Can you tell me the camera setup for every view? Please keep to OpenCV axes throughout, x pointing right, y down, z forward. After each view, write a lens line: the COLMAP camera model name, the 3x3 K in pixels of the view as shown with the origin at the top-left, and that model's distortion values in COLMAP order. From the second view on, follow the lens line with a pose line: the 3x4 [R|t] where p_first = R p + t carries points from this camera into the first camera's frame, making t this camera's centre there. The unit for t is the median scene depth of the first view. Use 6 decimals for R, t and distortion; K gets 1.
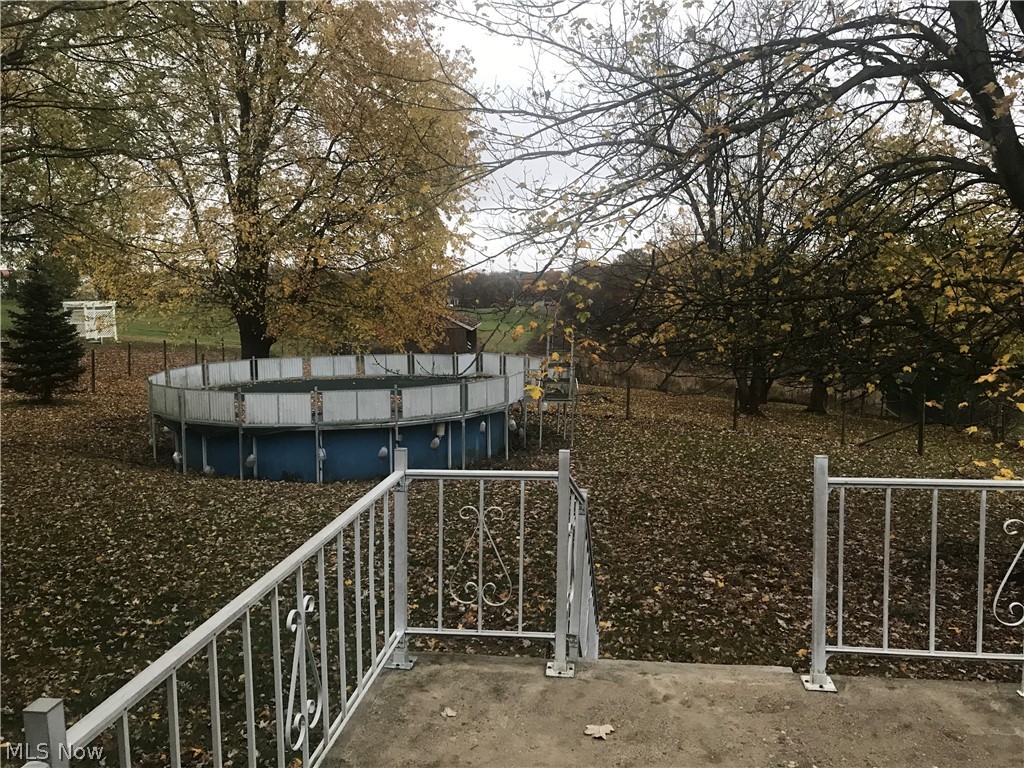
lens RADIAL K [[845.9, 0, 511.7], [0, 845.9, 386.2], [0, 0, 1]] dist [-0.012637, -0.008777]
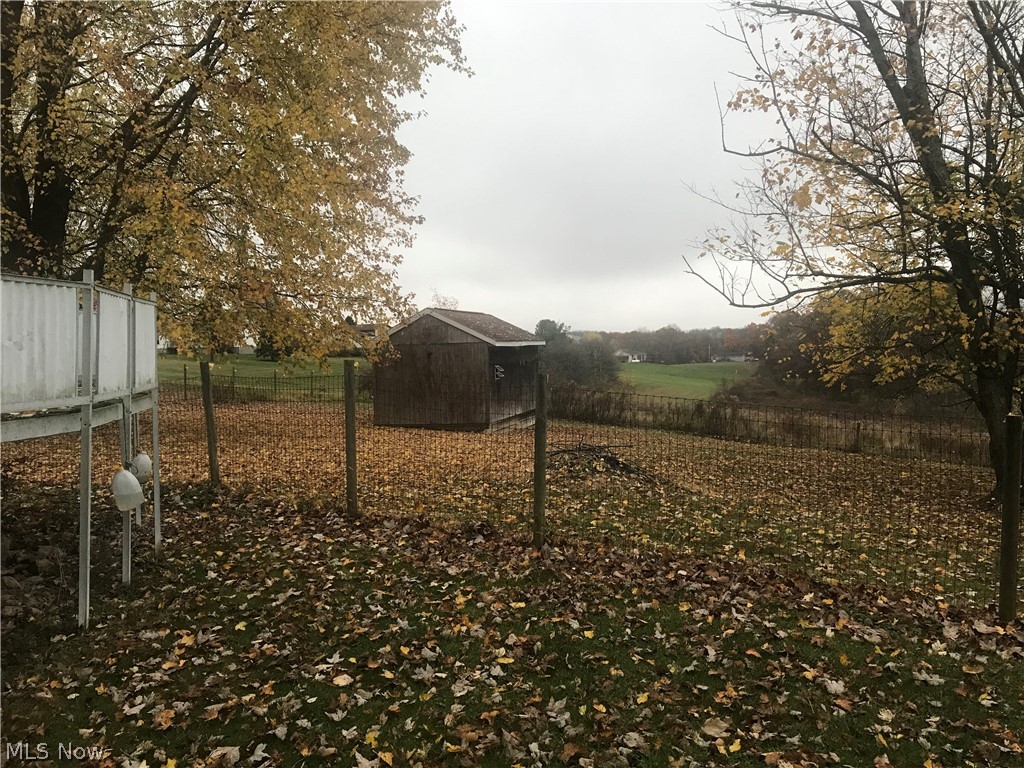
lens RADIAL K [[845.9, 0, 511.6], [0, 845.9, 382.9], [0, 0, 1]] dist [-0.012637, -0.008777]
pose [[0.970080, -0.010837, -0.242544, 0.089611], [-0.008339, 0.996927, -0.077896, 0.005363], [0.242643, 0.077588, 0.967008, 0.348240]]
